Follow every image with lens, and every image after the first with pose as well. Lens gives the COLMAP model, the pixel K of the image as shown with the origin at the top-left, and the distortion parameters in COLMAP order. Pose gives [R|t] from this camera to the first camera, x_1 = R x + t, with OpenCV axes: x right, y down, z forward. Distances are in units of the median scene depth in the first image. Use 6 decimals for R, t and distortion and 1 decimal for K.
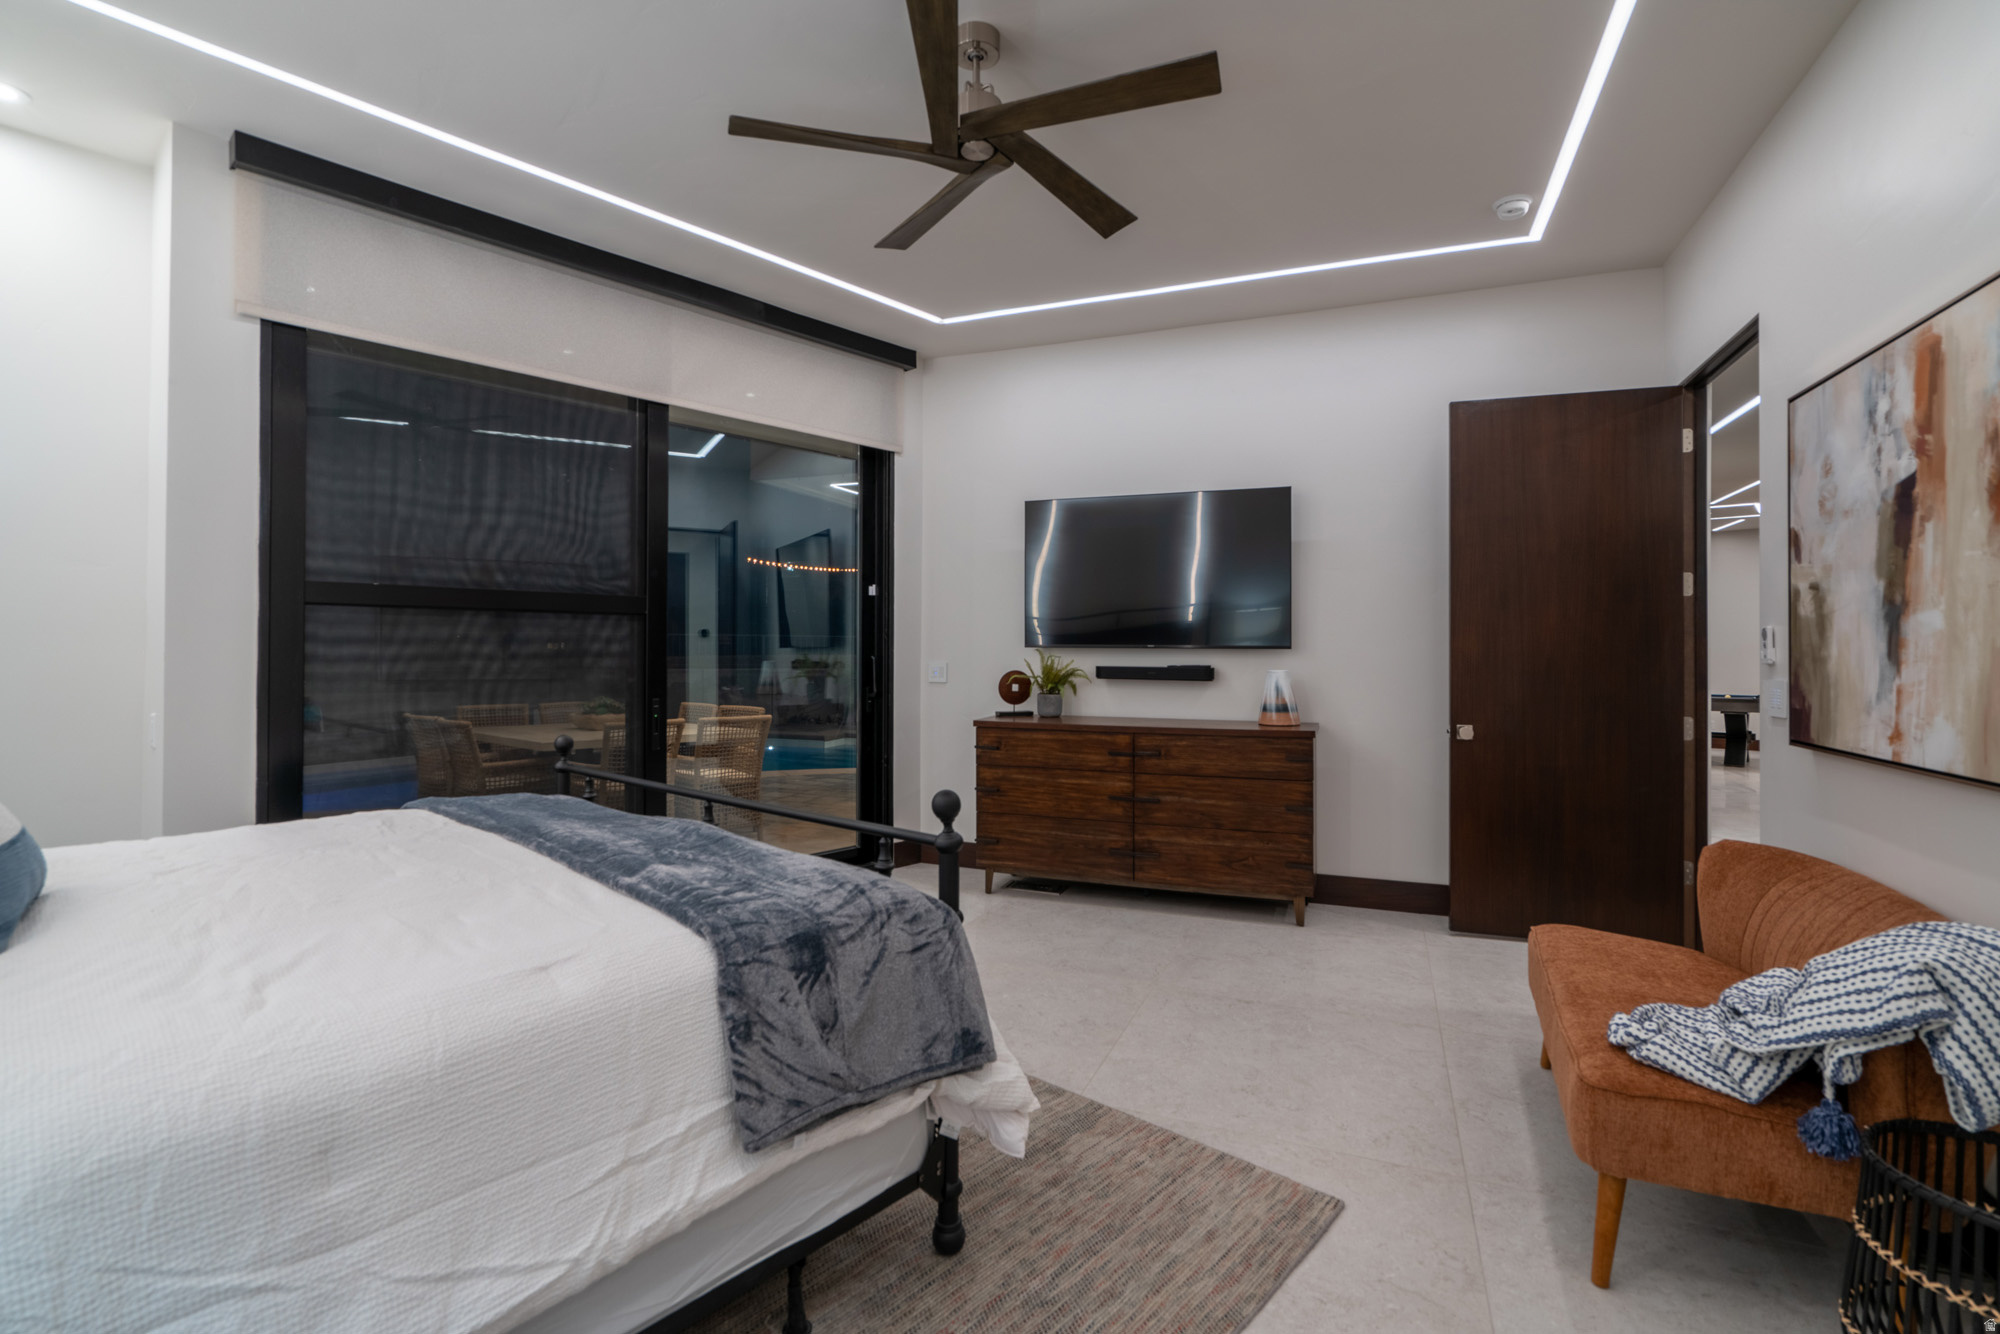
lens RADIAL K [[926.1, 0, 1000.0], [0, 926.1, 667.0], [0, 0, 1]] dist [-0.000215, 0.000085]
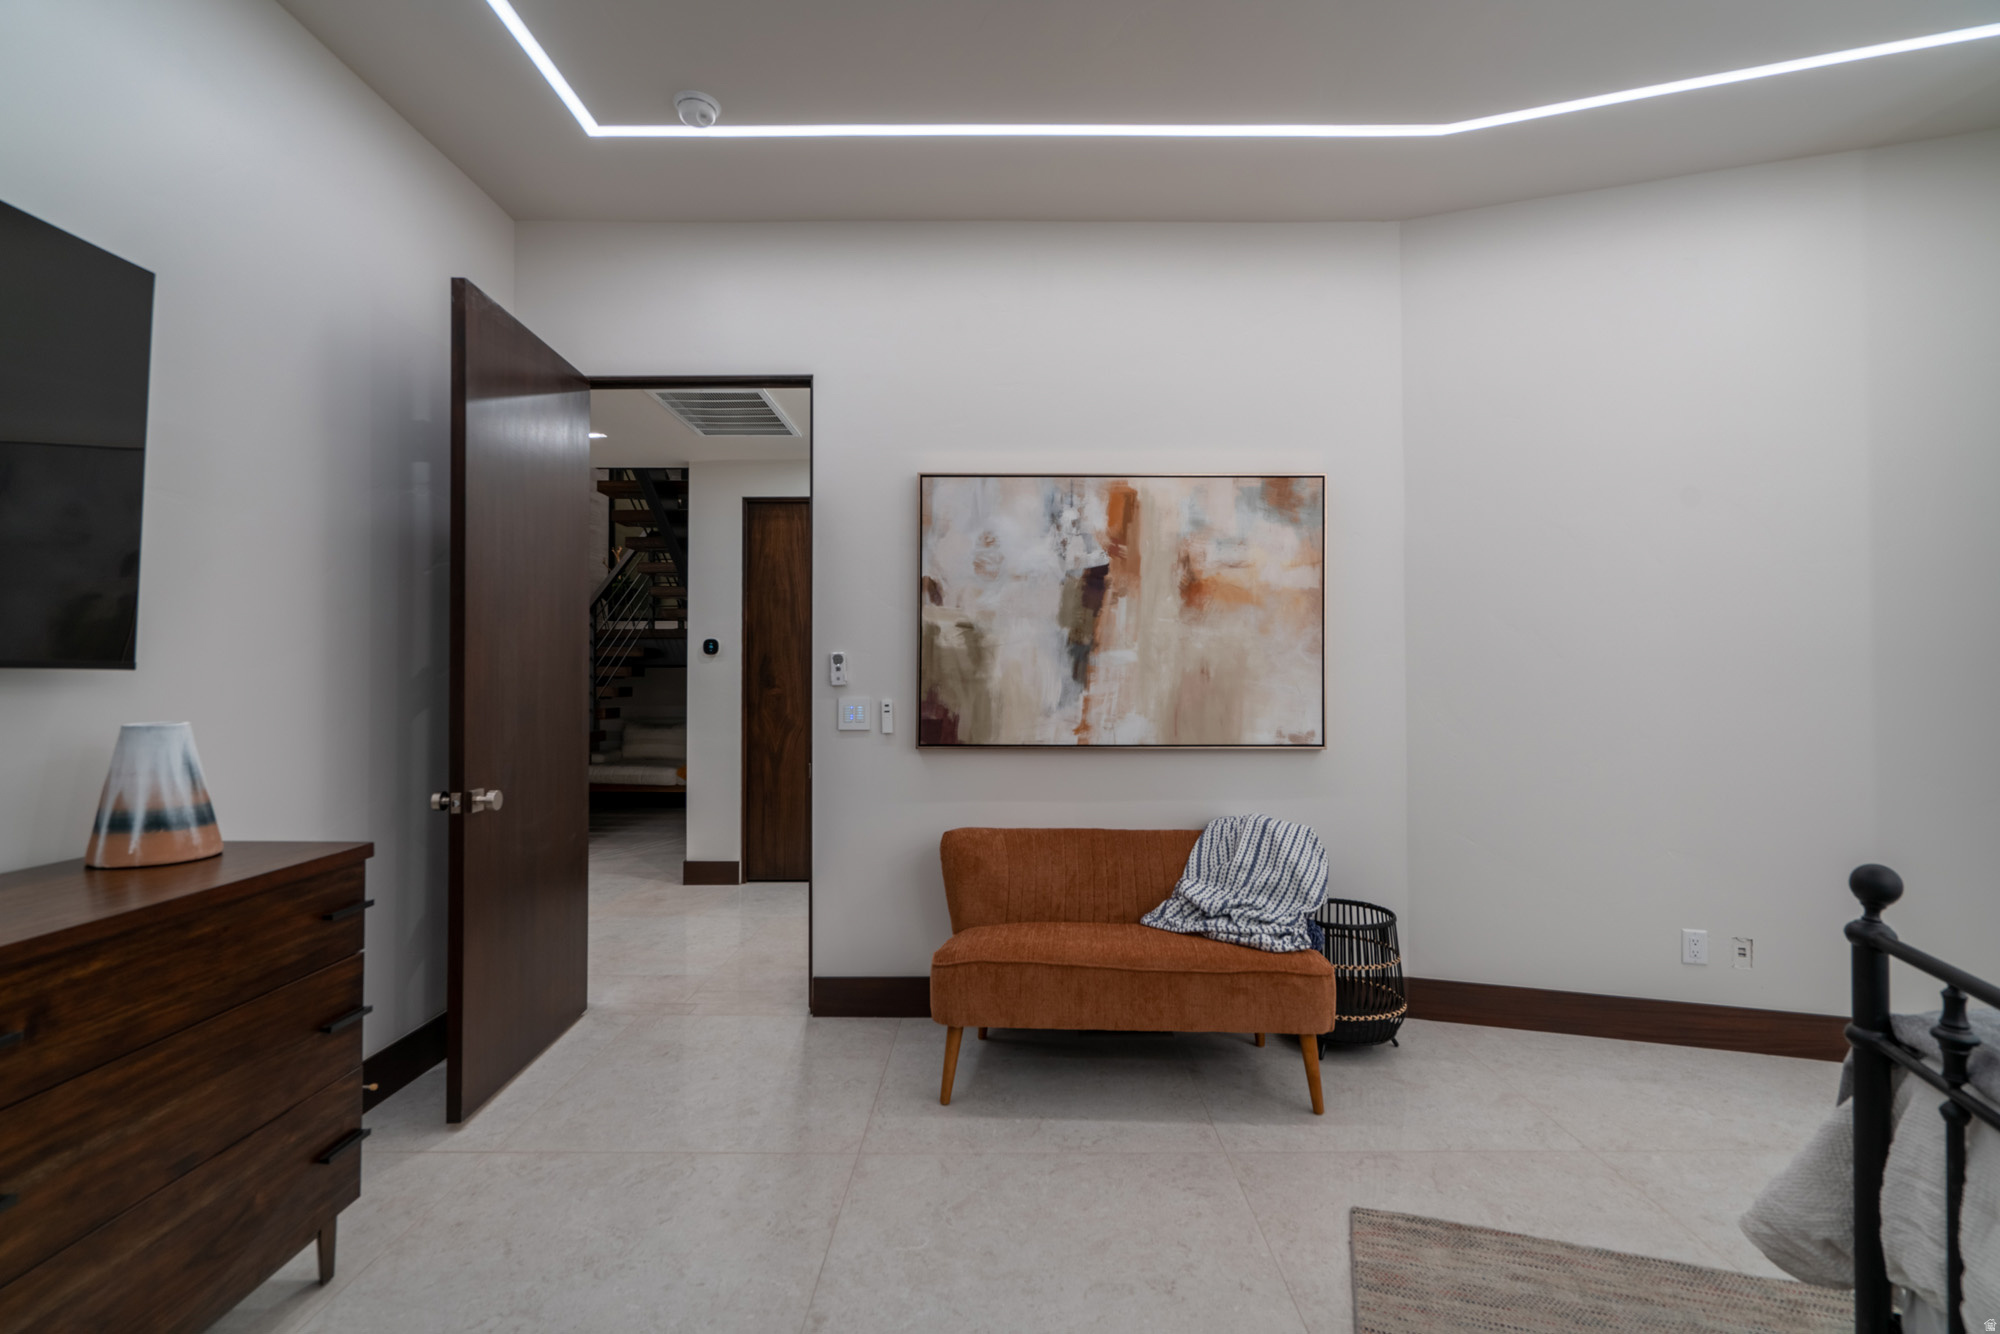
lens RADIAL K [[926.1, 0, 1000.0], [0, 926.1, 667.0], [0, 0, 1]] dist [-0.000215, 0.000085]
pose [[-0.374601, 0.003894, 0.927178, -0.428702], [0.014127, 0.999899, 0.001509, -0.033234], [-0.927079, 0.013664, -0.374618, 1.686627]]
